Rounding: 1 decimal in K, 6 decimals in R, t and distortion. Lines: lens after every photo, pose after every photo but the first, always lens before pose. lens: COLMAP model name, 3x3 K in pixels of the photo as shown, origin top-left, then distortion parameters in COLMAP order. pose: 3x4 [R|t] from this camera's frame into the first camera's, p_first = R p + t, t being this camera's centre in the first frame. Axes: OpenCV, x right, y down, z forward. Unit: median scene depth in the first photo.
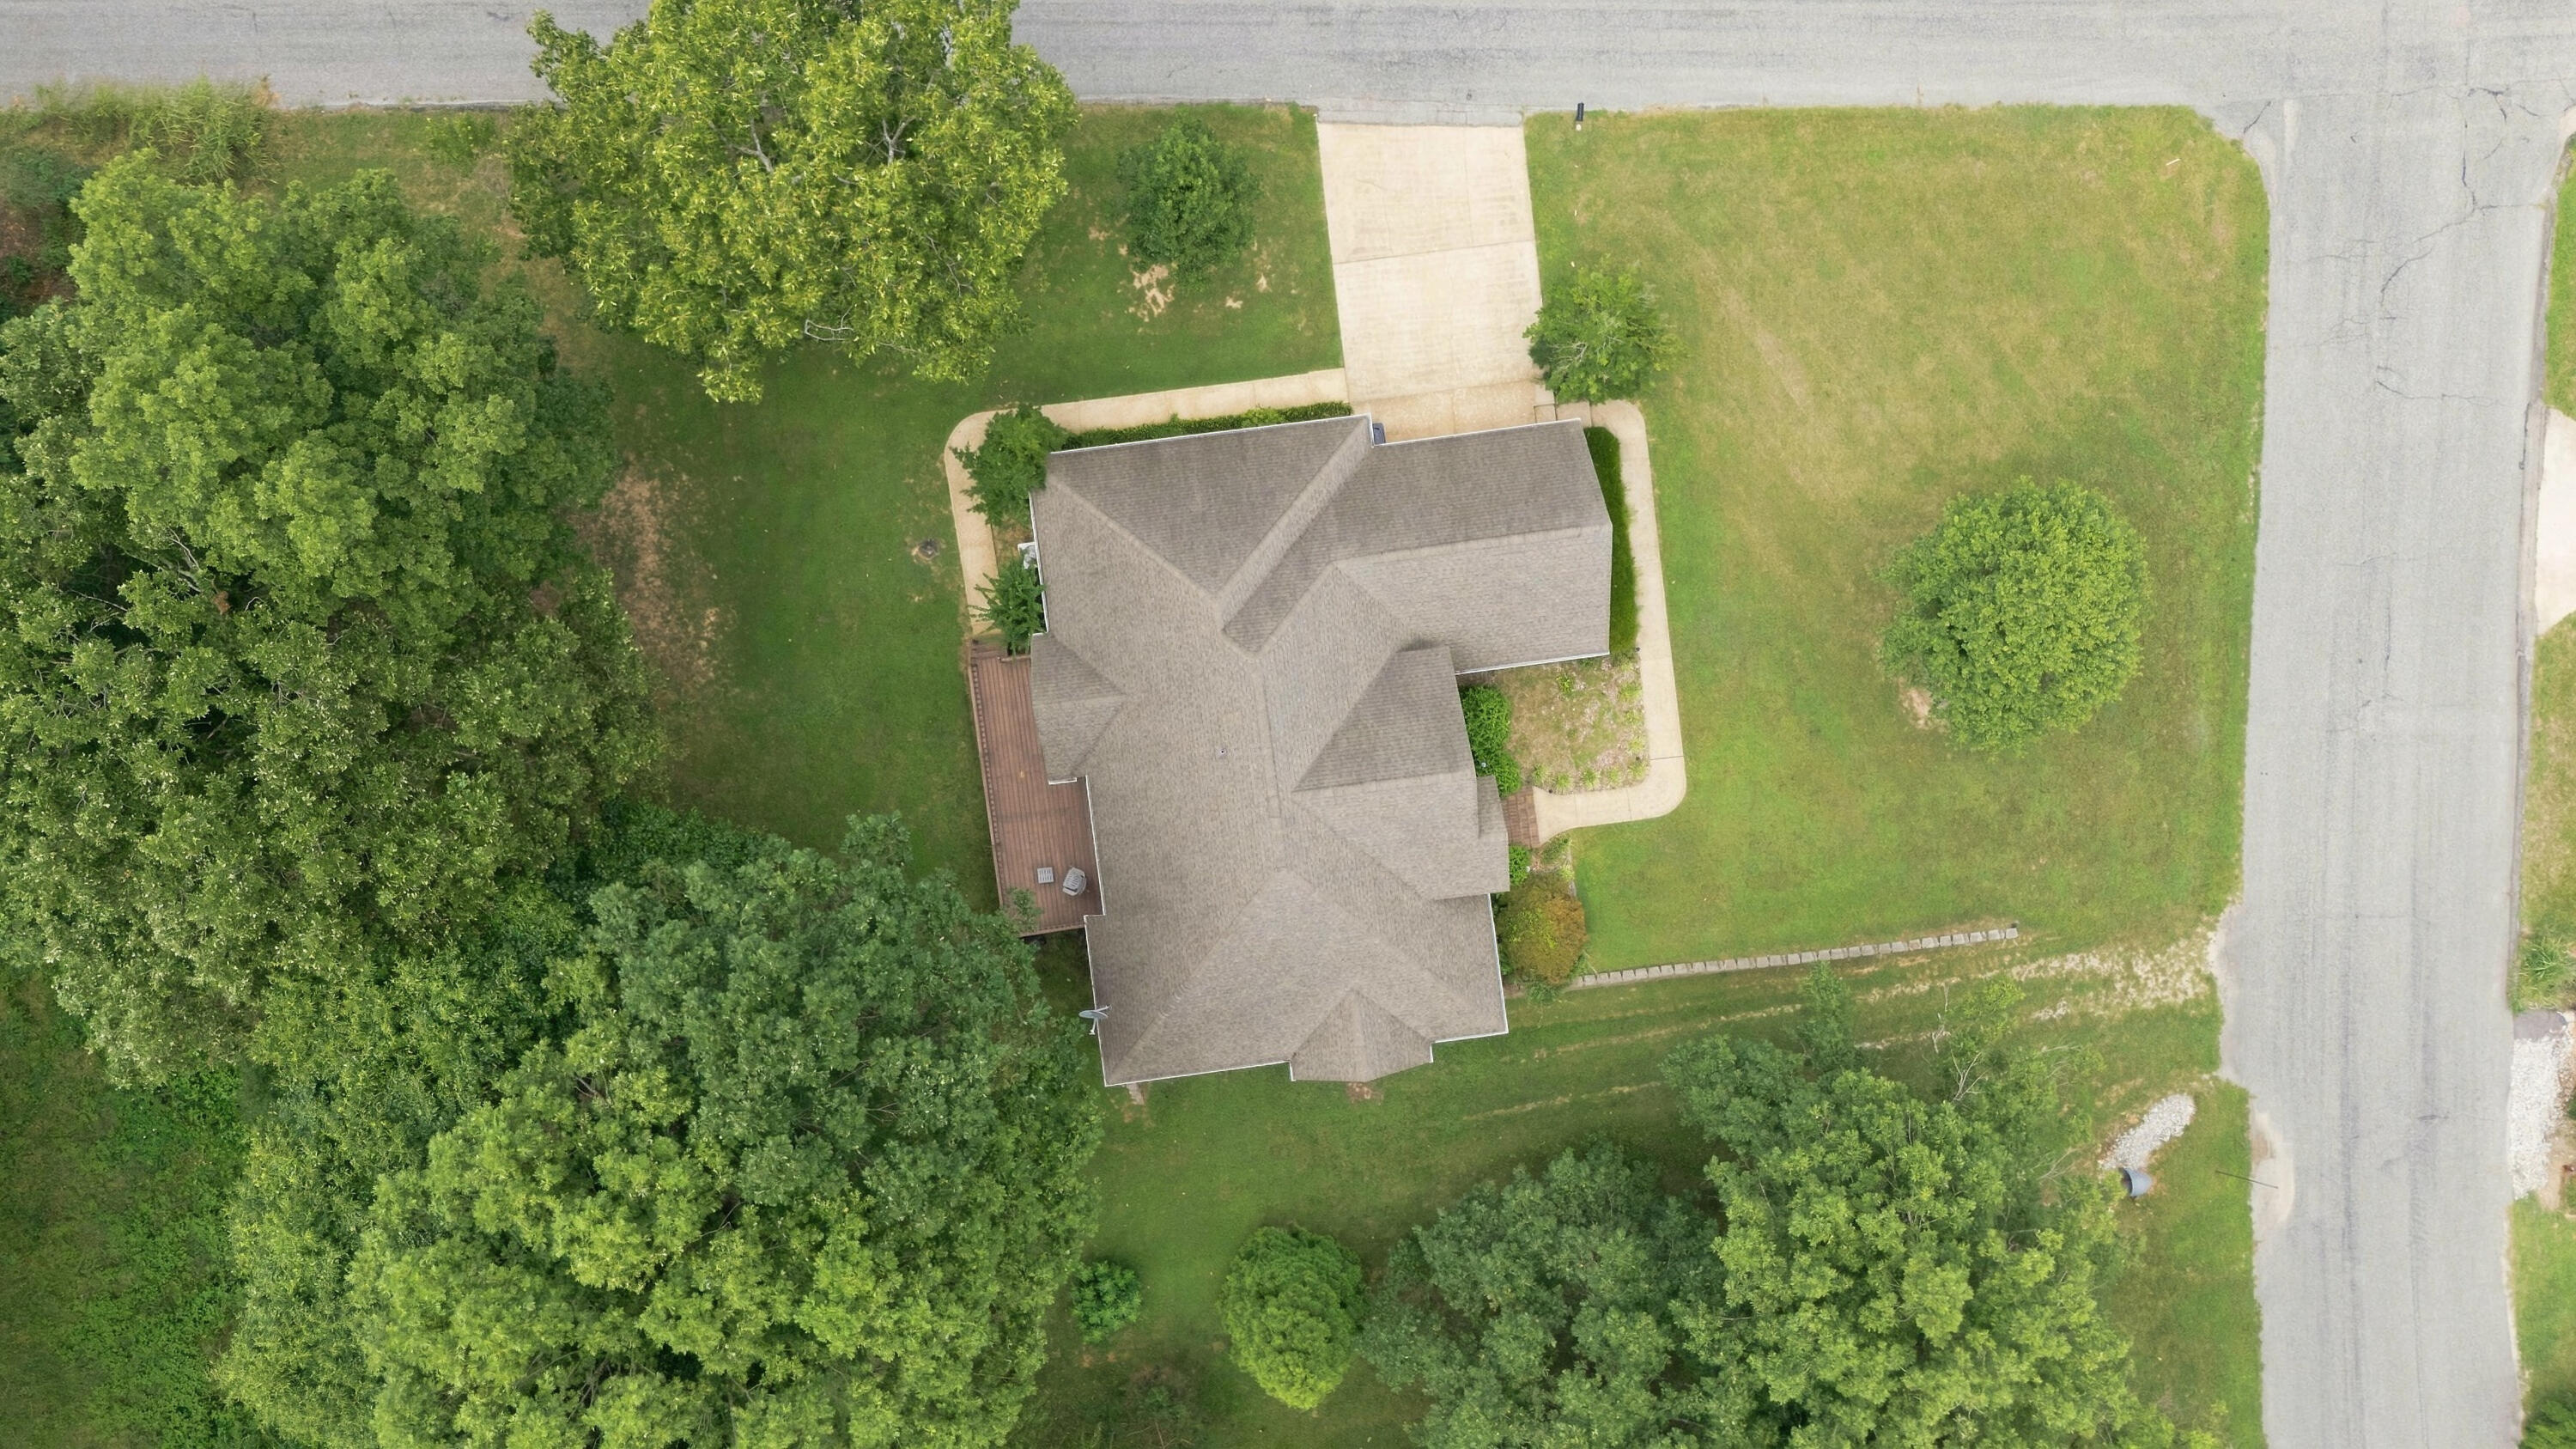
lens RADIAL K [[1892.4, 0, 1288.0], [0, 1892.4, 724.5], [0, 0, 1]] dist [0.066254, -0.079148]
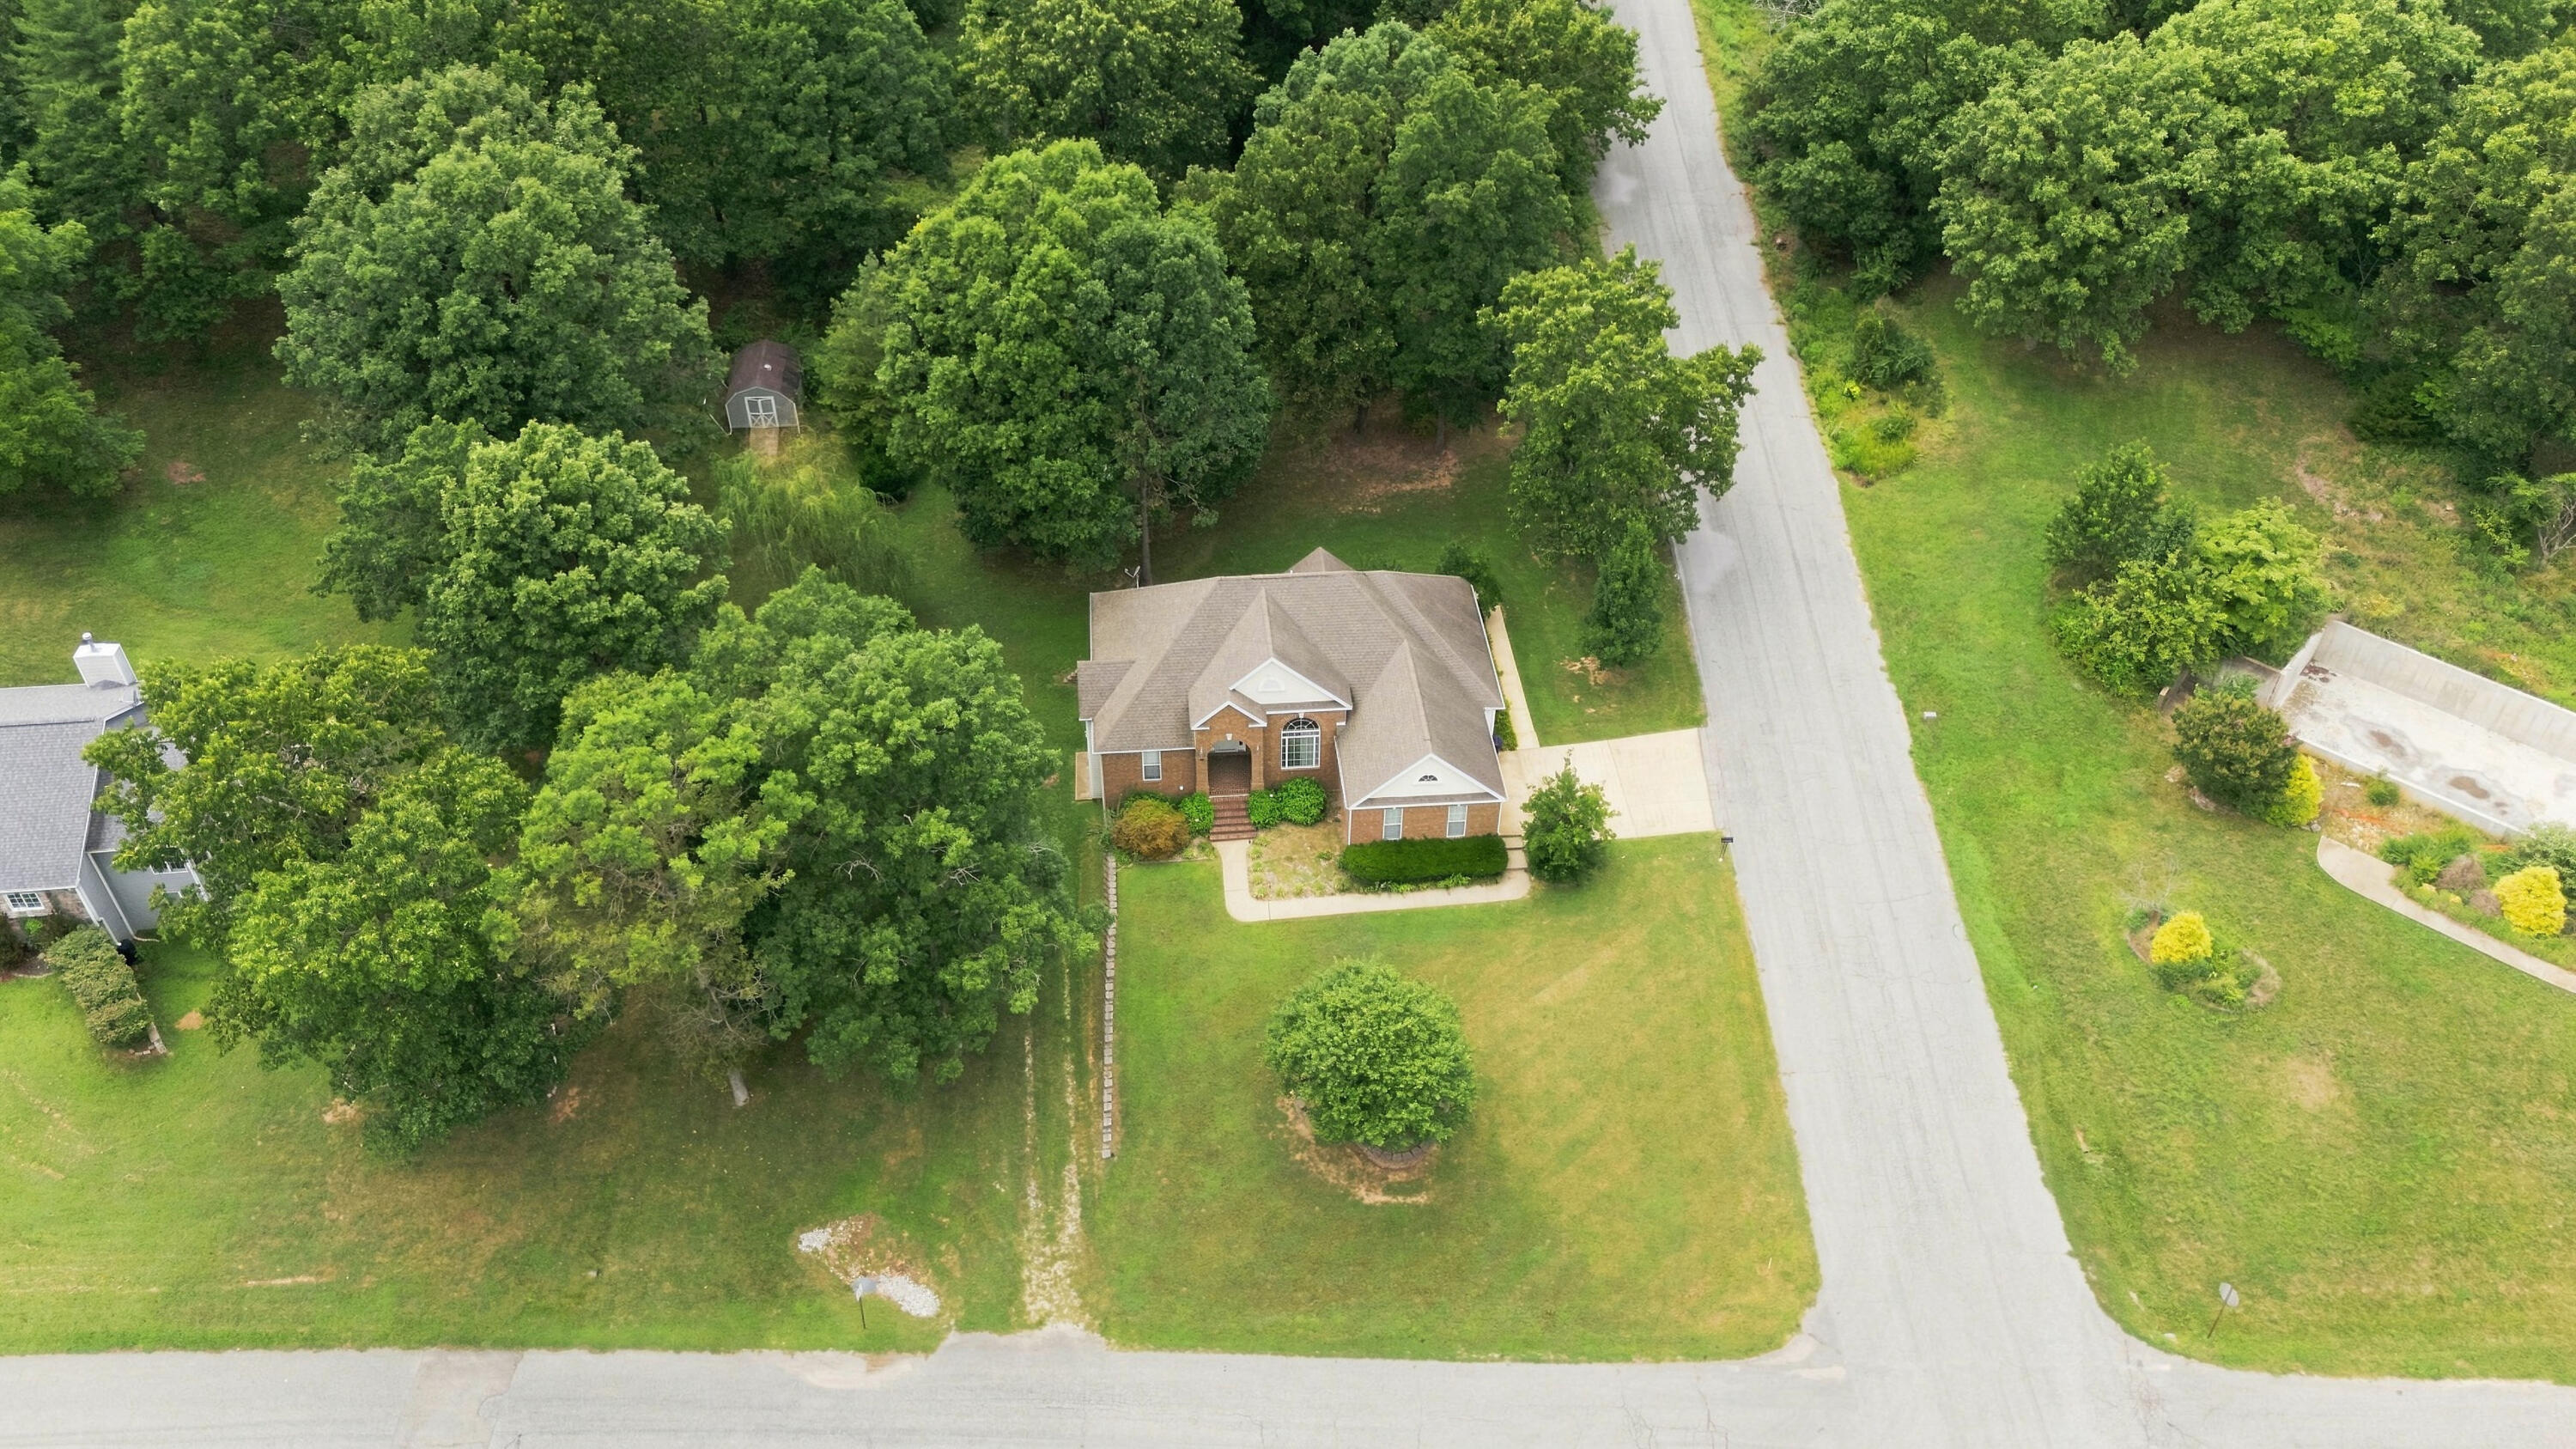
lens RADIAL K [[1892.4, 0, 1288.0], [0, 1892.4, 724.5], [0, 0, 1]] dist [0.066254, -0.079148]
pose [[-0.039987, 0.627174, -0.777852, 1.131973], [-0.999038, -0.039102, 0.019829, -0.017265], [-0.017979, 0.777897, 0.628135, 0.043825]]
